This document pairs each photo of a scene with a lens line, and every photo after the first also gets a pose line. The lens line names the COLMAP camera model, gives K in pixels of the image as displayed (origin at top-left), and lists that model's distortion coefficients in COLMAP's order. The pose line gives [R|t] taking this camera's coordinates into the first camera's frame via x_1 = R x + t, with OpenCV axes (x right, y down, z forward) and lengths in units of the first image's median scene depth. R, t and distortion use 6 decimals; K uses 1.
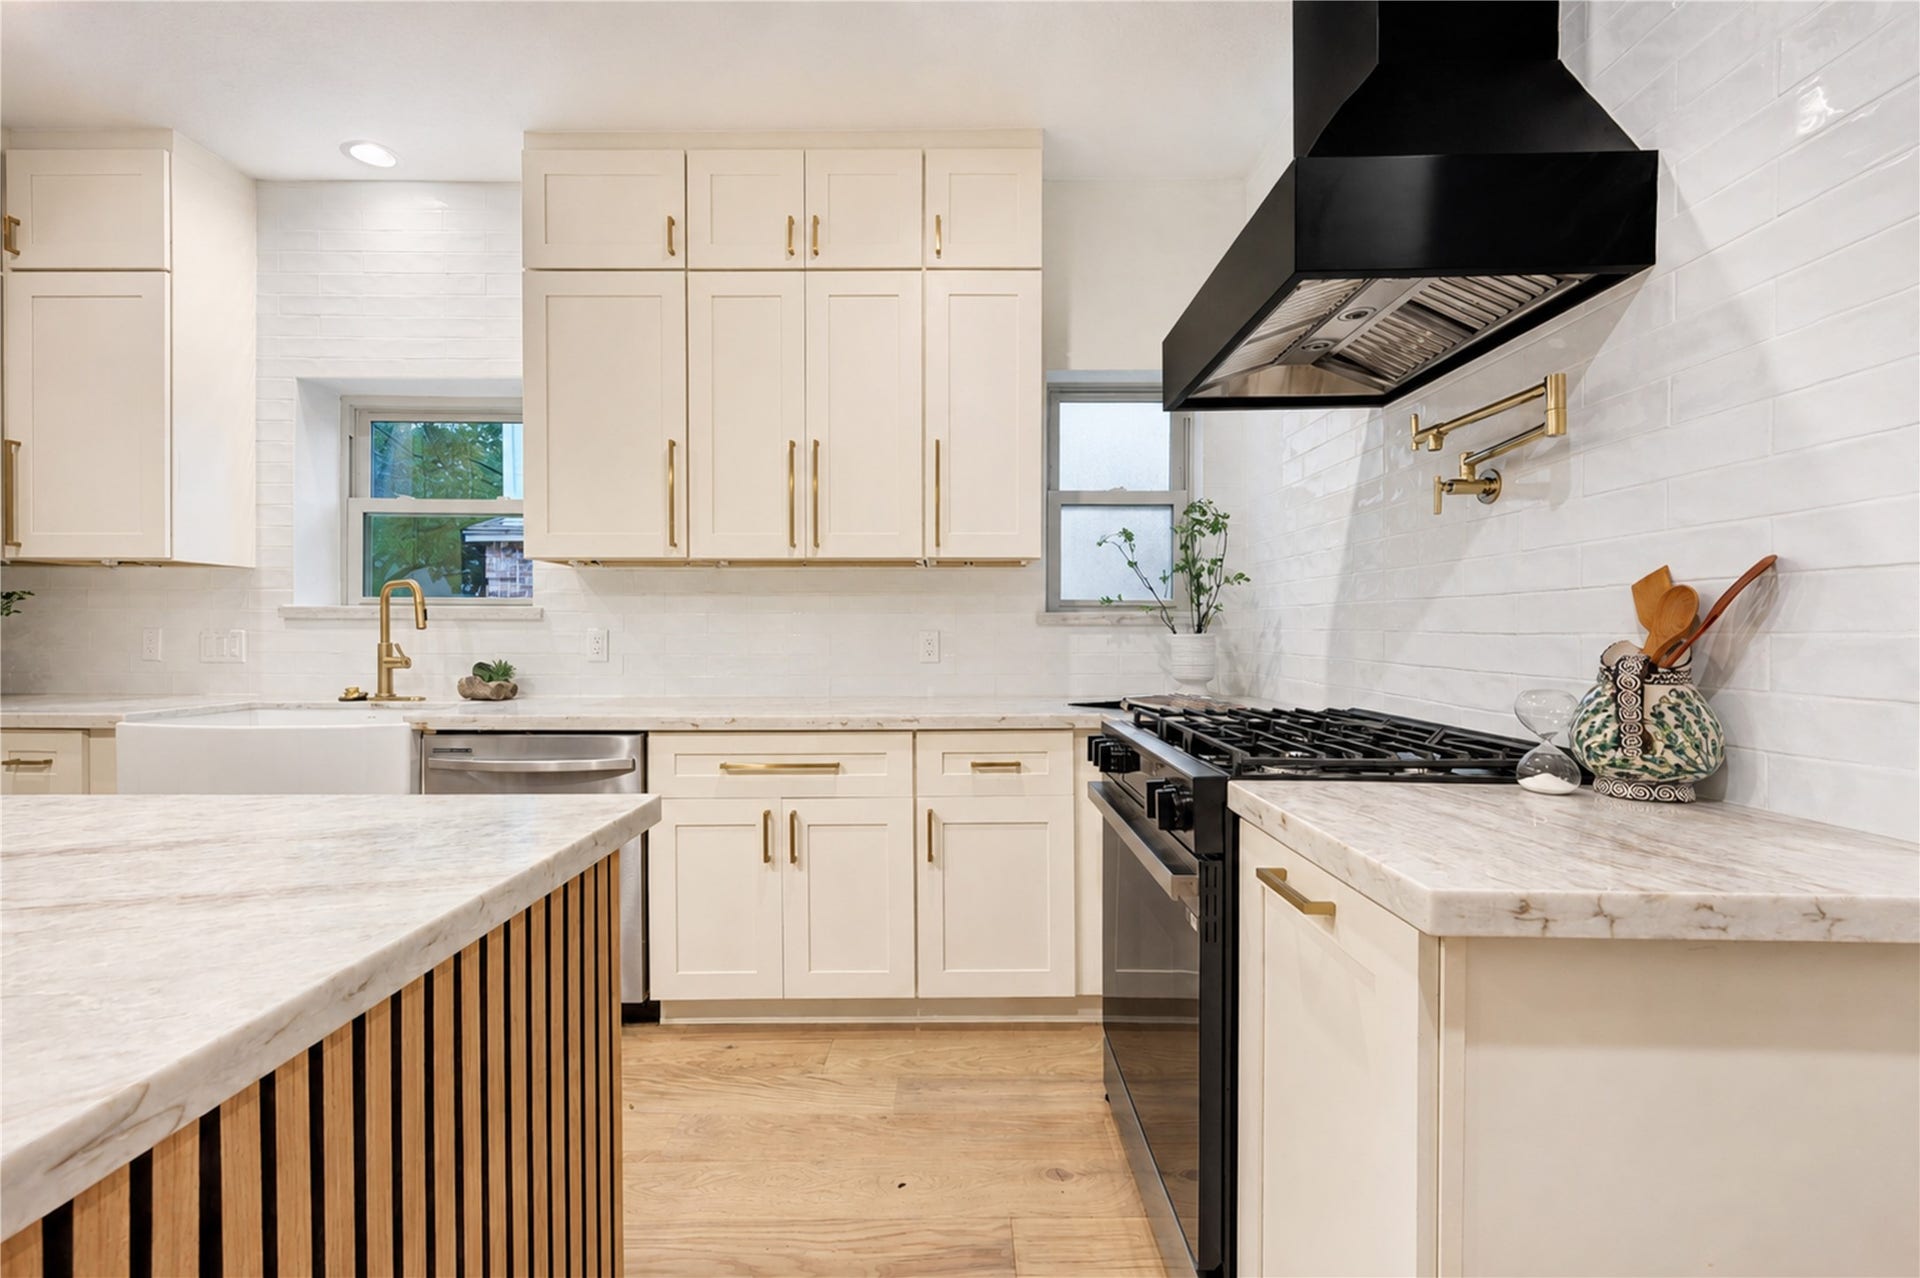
lens RADIAL K [[758.1, 0, 960.0], [0, 758.1, 639.0], [0, 0, 1]] dist [0.025662, -0.019800]
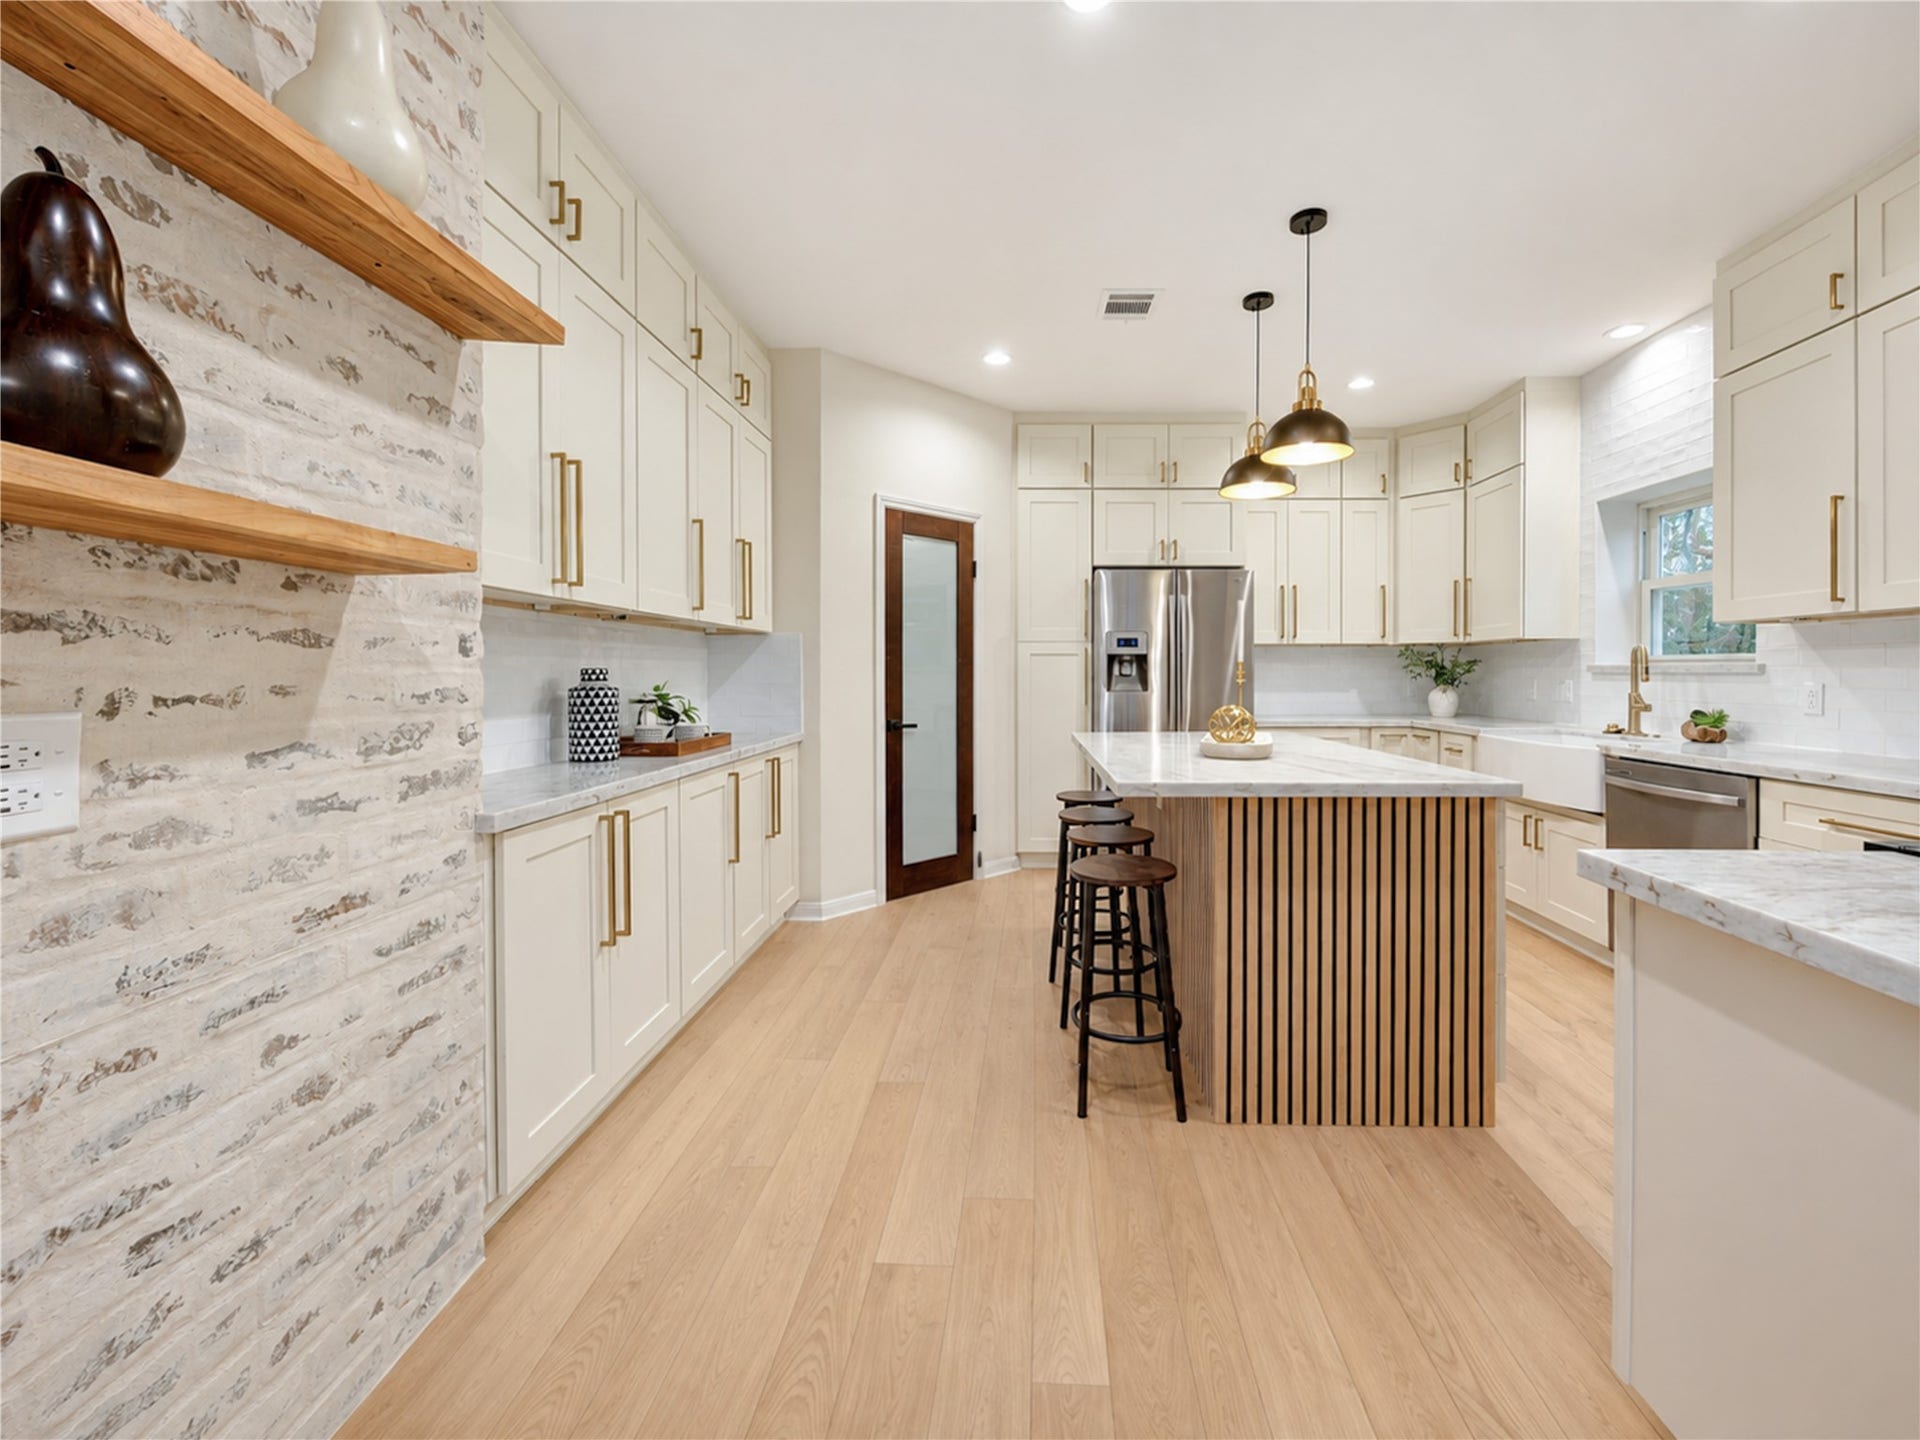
lens RADIAL K [[774.3, 0, 986.7], [0, 774.3, 684.7], [0, 0, 1]] dist [0.016614, 0.000022]
pose [[-0.047077, 0.009453, -0.998847, 0.716138], [-0.007758, 0.999922, 0.009829, -0.013710], [0.998861, 0.008212, -0.047000, -0.070274]]
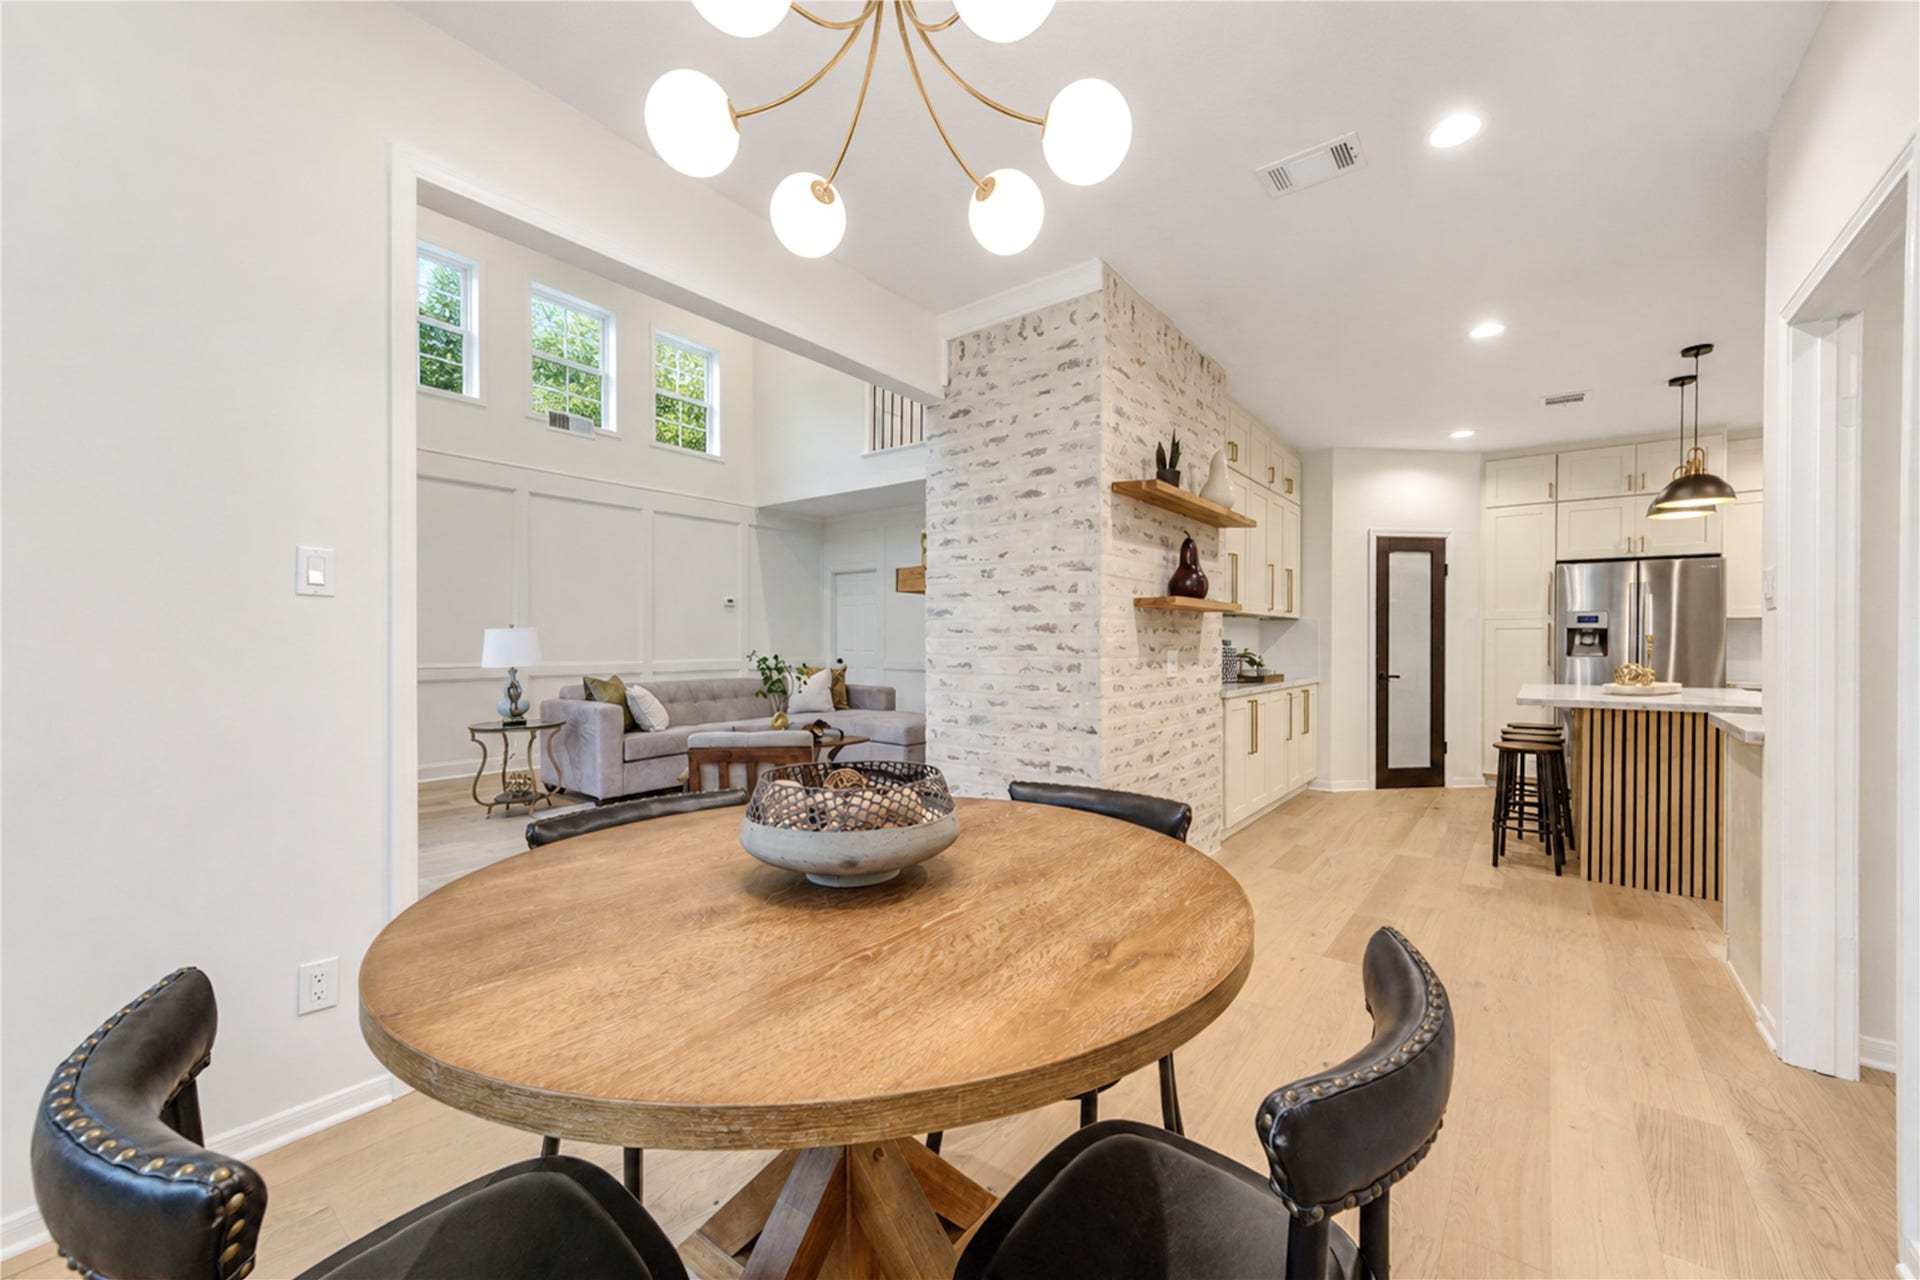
lens RADIAL K [[746.7, 0, 957.7], [0, 746.7, 638.1], [0, 0, 1]] dist [0.002614, 0.000189]
pose [[-0.622792, -0.007158, -0.782355, 2.040448], [-0.012261, 0.999925, 0.000612, -0.018959], [0.782292, 0.009974, -0.622832, 0.118213]]
